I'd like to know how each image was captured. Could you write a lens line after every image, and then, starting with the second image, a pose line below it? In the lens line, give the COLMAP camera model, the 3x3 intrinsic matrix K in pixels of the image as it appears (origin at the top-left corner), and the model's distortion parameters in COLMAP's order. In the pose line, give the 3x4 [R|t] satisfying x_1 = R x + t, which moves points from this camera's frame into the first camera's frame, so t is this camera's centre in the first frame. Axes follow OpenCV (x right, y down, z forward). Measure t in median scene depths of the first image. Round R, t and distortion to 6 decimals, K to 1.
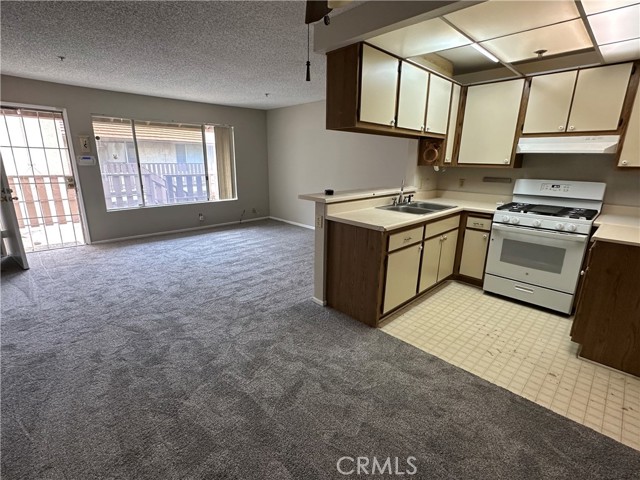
lens RADIAL K [[303.9, 0, 319.0], [0, 303.9, 240.5], [0, 0, 1]] dist [-0.002542, -0.000545]
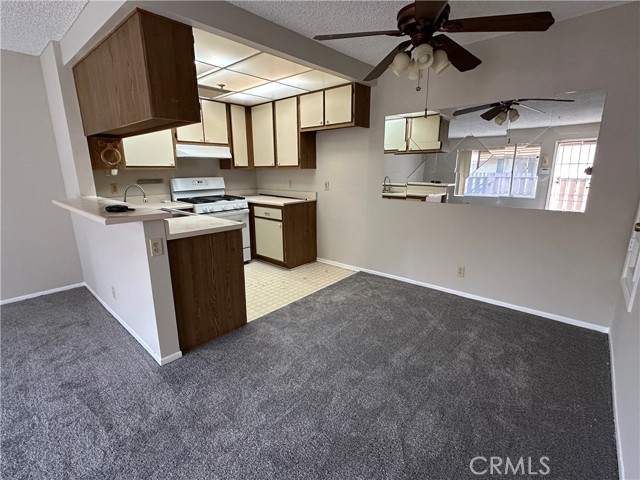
lens RADIAL K [[303.9, 0, 319.0], [0, 303.9, 240.5], [0, 0, 1]] dist [-0.002542, -0.000545]
pose [[-0.080479, -0.241505, 0.967057, -0.654166], [0.262826, 0.930726, 0.254304, -0.146588], [-0.961481, 0.274634, -0.011430, 0.599888]]
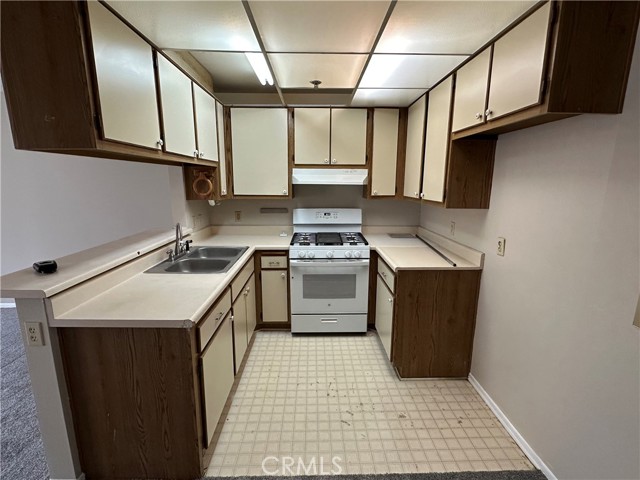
lens RADIAL K [[303.9, 0, 319.0], [0, 303.9, 240.5], [0, 0, 1]] dist [-0.002542, -0.000545]
pose [[0.680997, -0.152991, 0.716126, -0.012199], [0.195024, 0.980504, 0.024015, -0.123960], [-0.705839, 0.123307, 0.697558, 0.303379]]
